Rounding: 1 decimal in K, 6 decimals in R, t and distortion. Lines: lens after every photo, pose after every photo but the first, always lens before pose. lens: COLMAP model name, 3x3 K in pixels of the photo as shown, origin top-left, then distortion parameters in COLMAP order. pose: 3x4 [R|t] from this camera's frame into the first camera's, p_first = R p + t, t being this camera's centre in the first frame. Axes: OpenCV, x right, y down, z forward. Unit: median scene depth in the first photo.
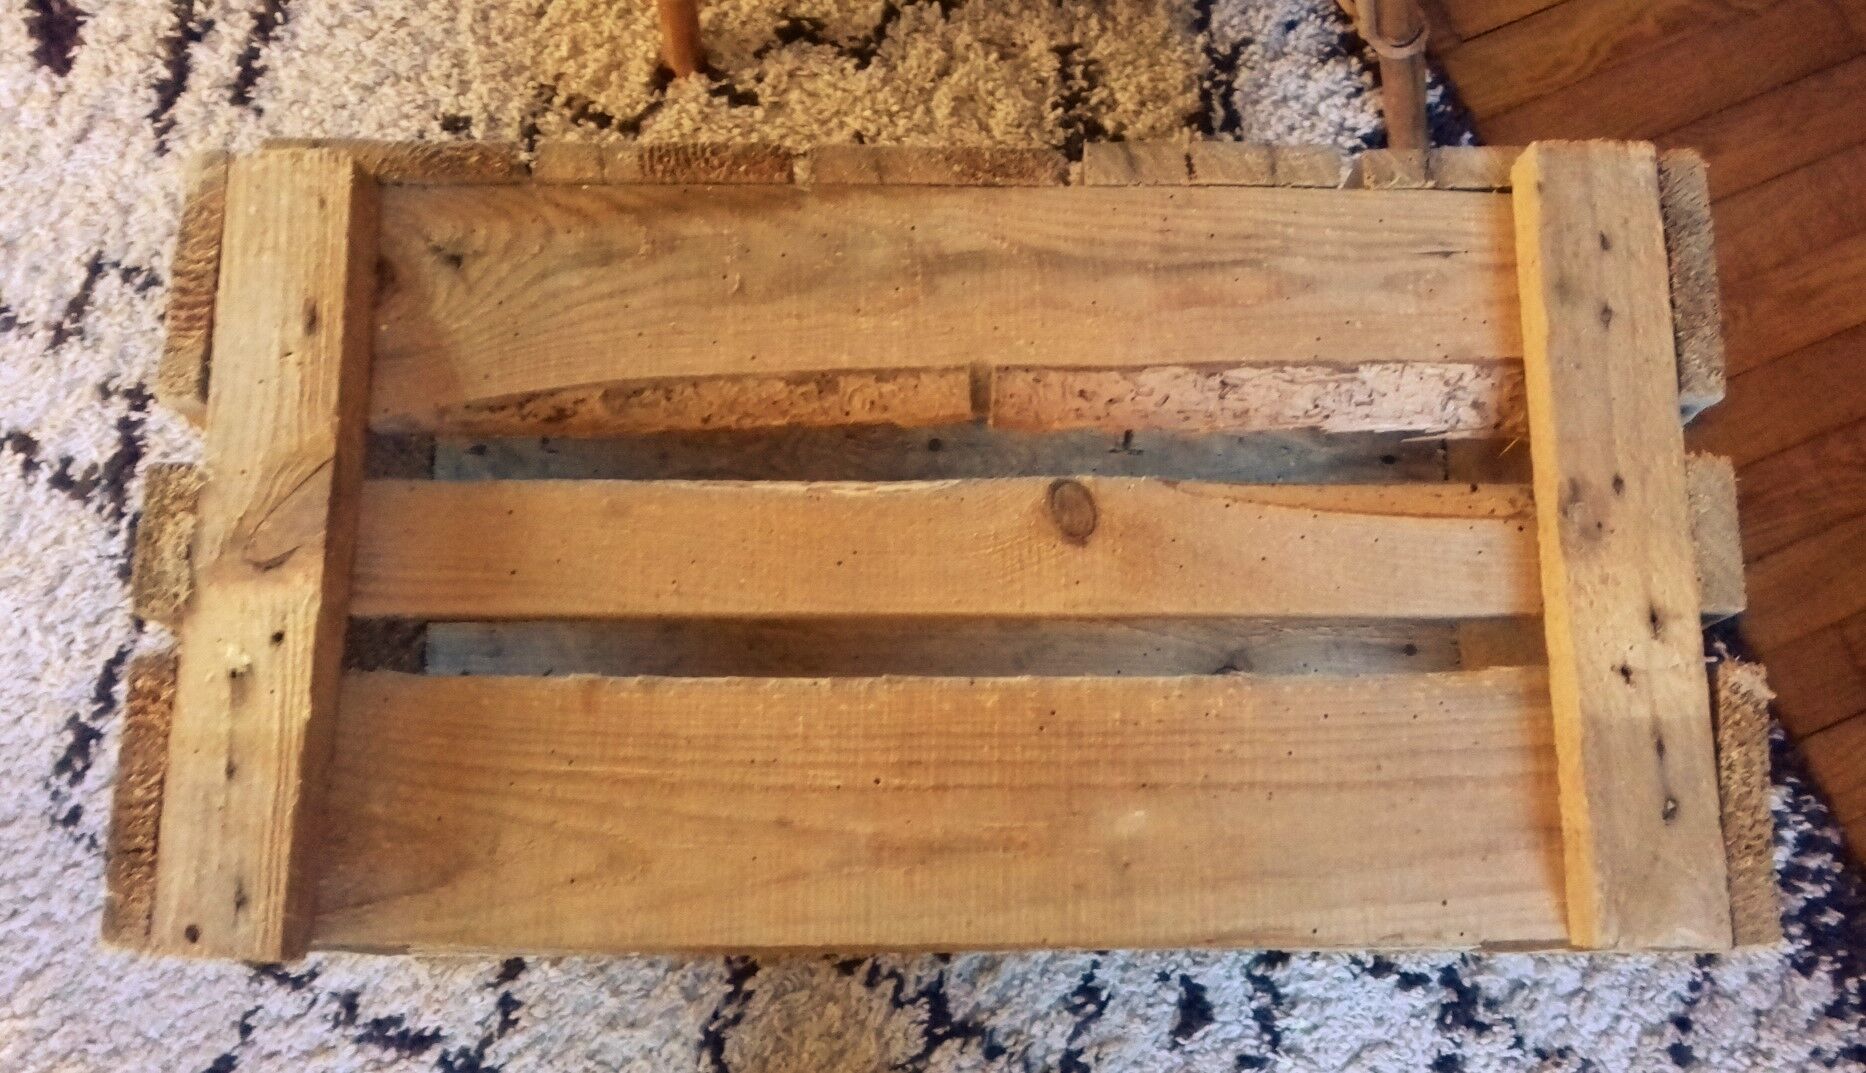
lens RADIAL K [[1787.0, 0, 940.7], [0, 1787.0, 508.0], [0, 0, 1]] dist [0.009955, -0.015786]
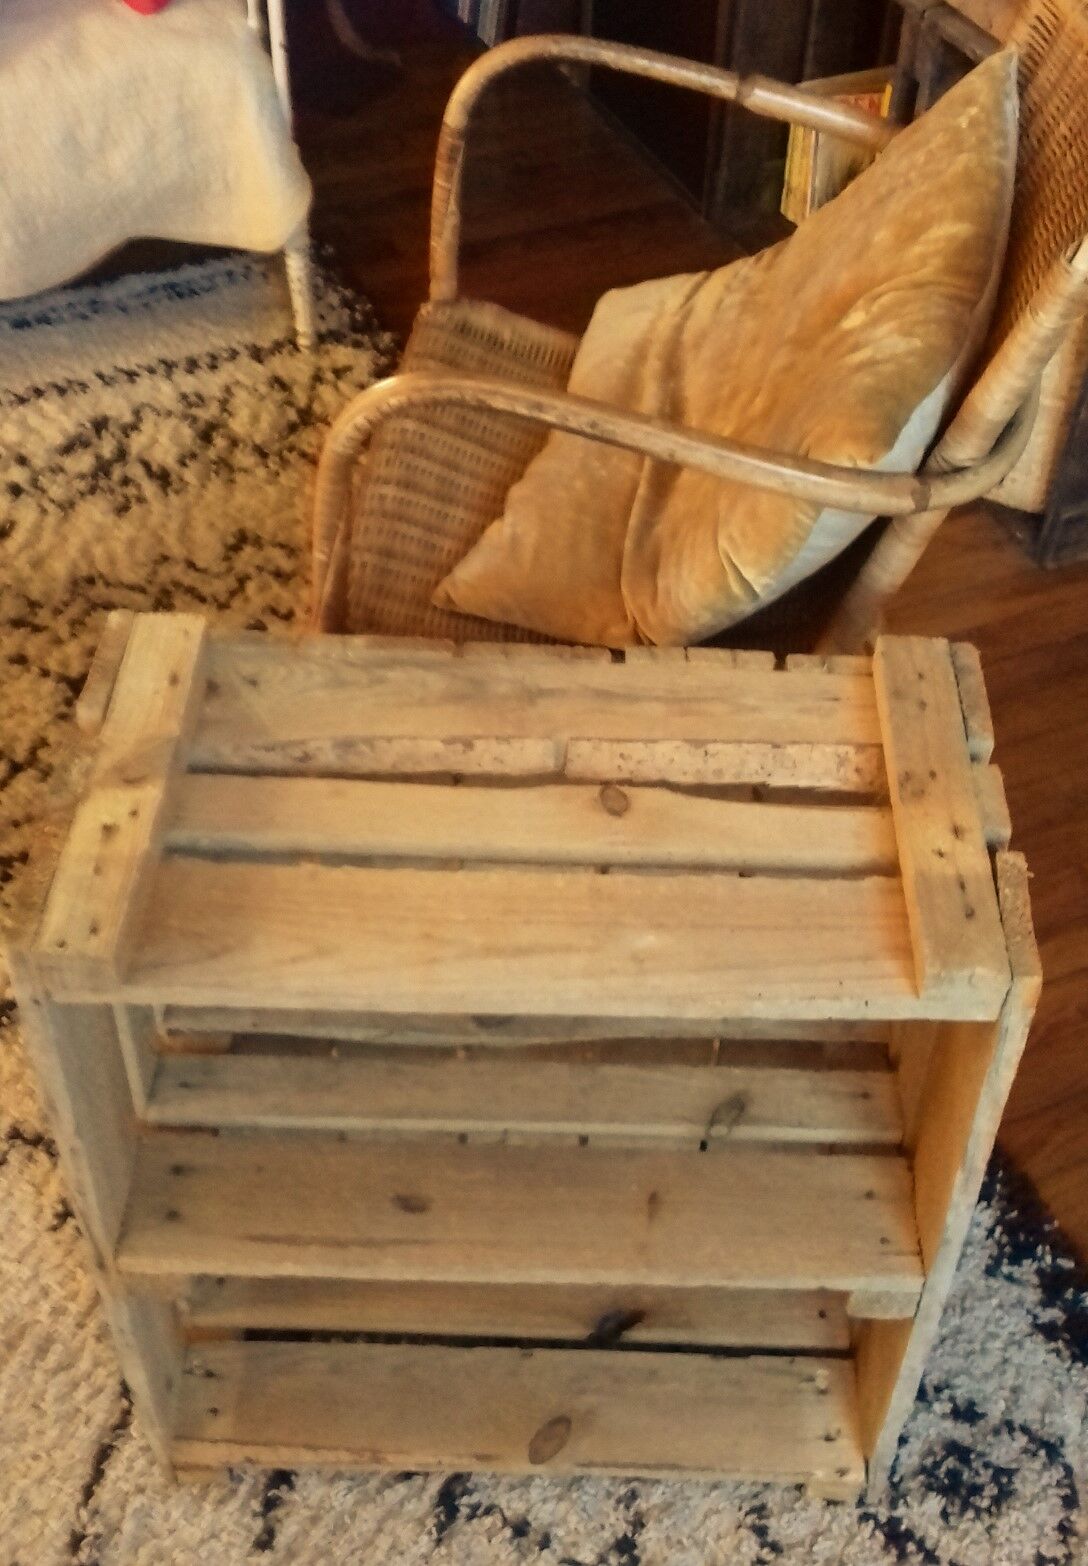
lens RADIAL K [[1885.8, 0, 579.3], [0, 1885.8, 777.7], [0, 0, 1]] dist [0.028900, -0.027900]
pose [[0.999240, 0.037460, 0.010758, 0.022149], [-0.025611, 0.839179, -0.543252, 0.938041], [-0.029378, 0.542564, 0.839501, -0.479706]]
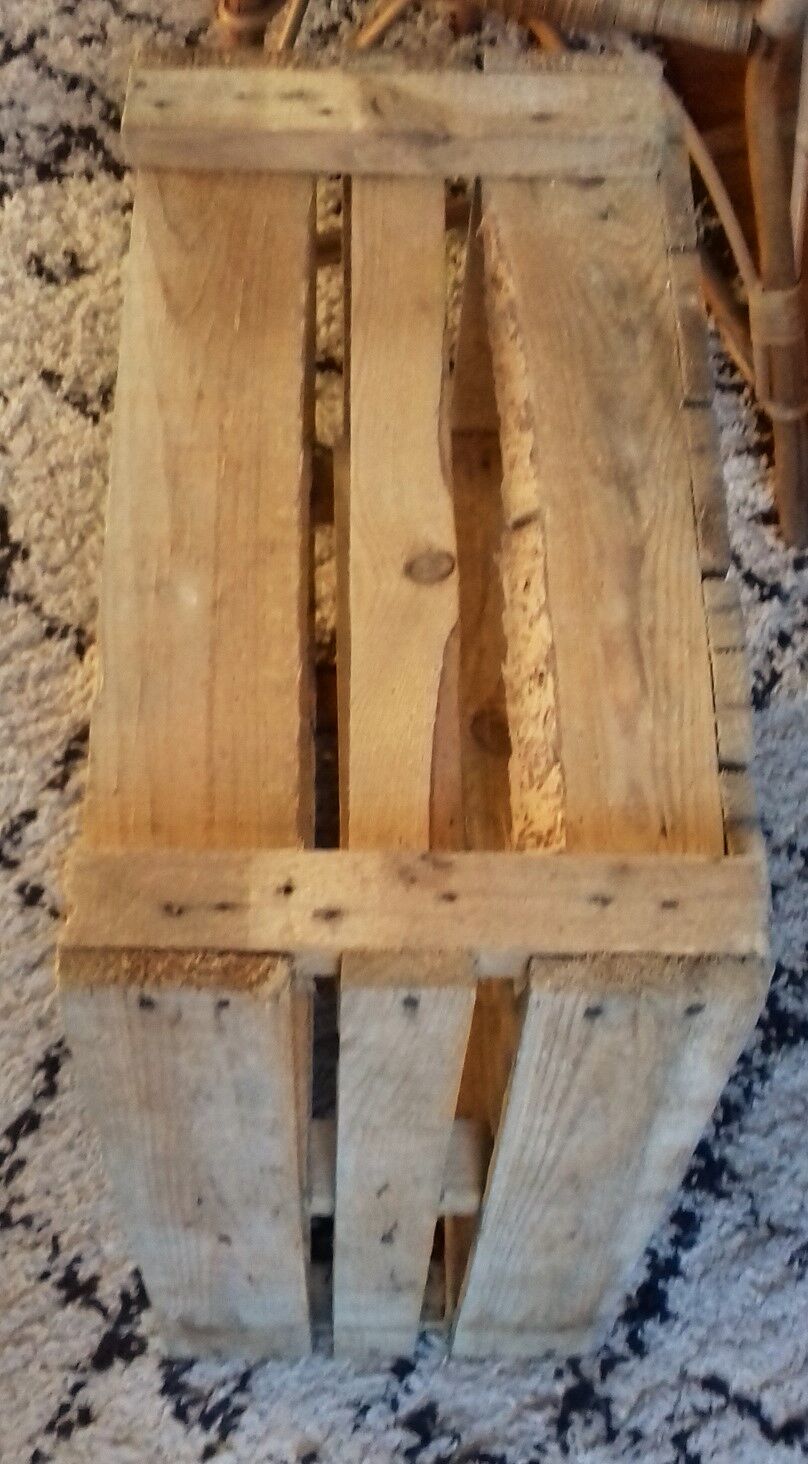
lens RADIAL K [[1993.0, 0, 404.0], [0, 1993.0, 732.0], [0, 0, 1]] dist [-0.000360, -0.011005]
pose [[0.013173, 0.853663, -0.520658, 0.925962], [-0.981767, 0.109792, 0.155174, -0.189701], [0.189631, 0.509121, 0.839545, -0.145437]]
